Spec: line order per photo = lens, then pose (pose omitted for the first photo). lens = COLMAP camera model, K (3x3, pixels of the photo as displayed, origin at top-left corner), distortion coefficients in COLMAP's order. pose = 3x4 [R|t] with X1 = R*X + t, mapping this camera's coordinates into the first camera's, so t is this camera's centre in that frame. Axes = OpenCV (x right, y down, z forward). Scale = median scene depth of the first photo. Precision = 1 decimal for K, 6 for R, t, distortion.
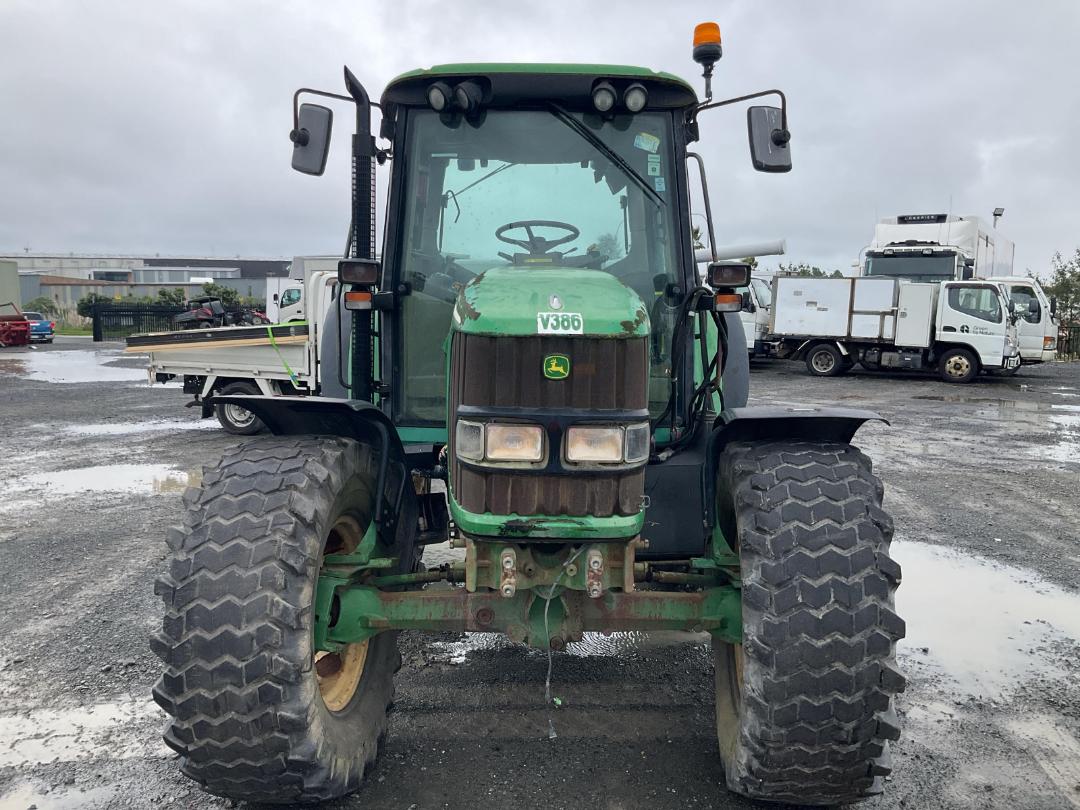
lens RADIAL K [[882.4, 0, 534.2], [0, 882.4, 394.6], [0, 0, 1]] dist [0.127972, -0.262226]
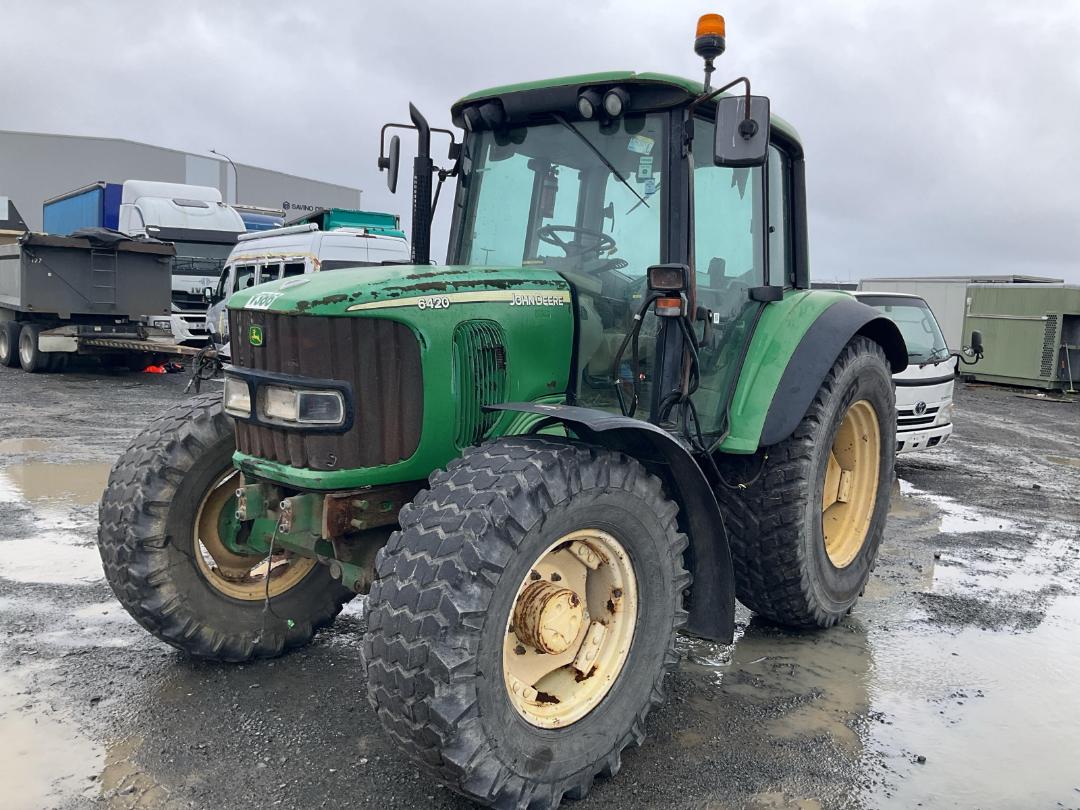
lens RADIAL K [[882.4, 0, 534.2], [0, 882.4, 394.6], [0, 0, 1]] dist [0.127972, -0.262226]
pose [[0.781333, 0.096088, -0.616674, 0.704079], [-0.112950, 0.993532, 0.011699, -0.005239], [0.613809, 0.060513, 0.787132, 0.172337]]
